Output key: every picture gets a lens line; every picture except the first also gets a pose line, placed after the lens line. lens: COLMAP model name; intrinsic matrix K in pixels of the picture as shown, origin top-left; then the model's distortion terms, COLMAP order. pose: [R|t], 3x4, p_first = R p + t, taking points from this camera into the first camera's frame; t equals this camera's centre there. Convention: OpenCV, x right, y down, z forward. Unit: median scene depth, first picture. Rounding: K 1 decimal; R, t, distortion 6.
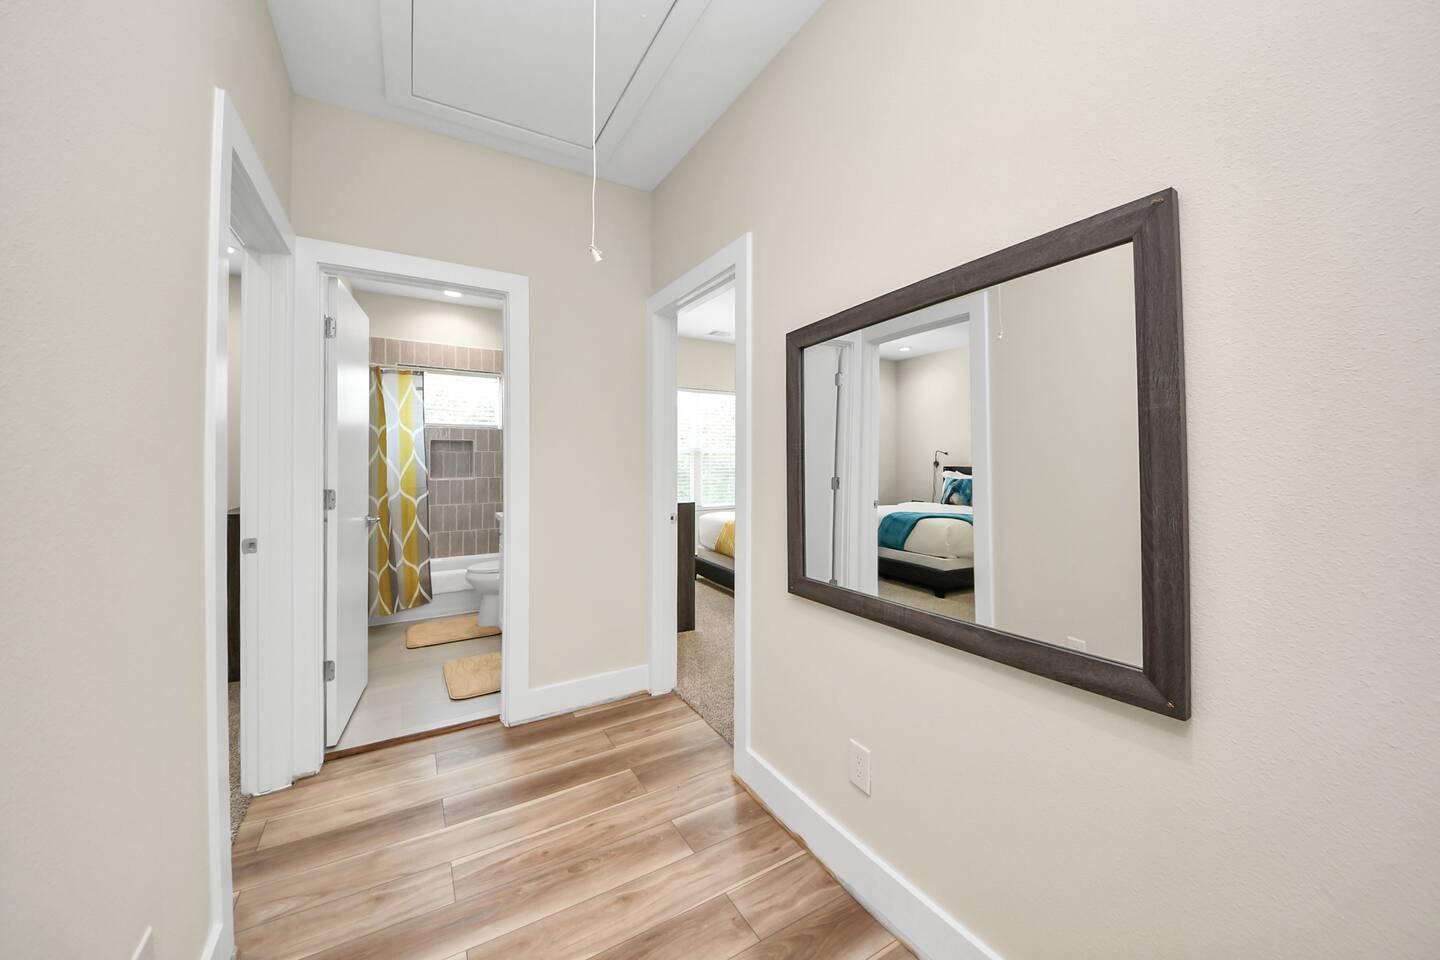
lens RADIAL K [[510.0, 0, 715.6], [0, 510.0, 478.0], [0, 0, 1]] dist [0.027846, -0.019828]
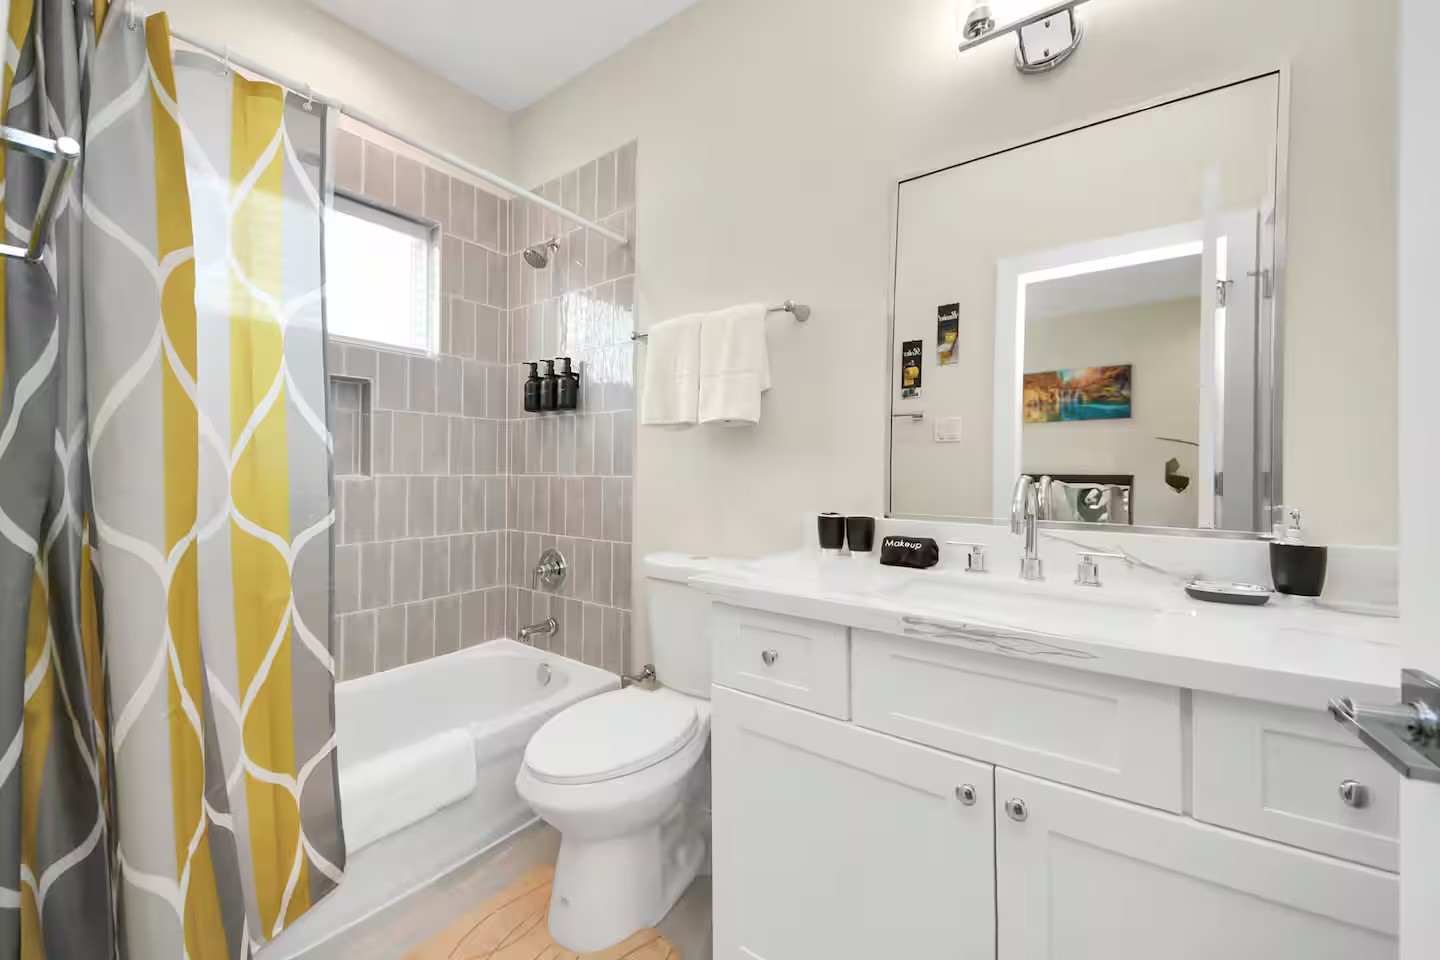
lens RADIAL K [[550.3, 0, 720.0], [0, 550.3, 480.0], [0, 0, 1]] dist [0.027259, -0.018123]
pose [[0.914088, -0.004320, 0.405492, -0.490110], [0.010919, 0.999843, -0.013963, 0.014320], [-0.405368, 0.017191, 0.913992, 0.619407]]
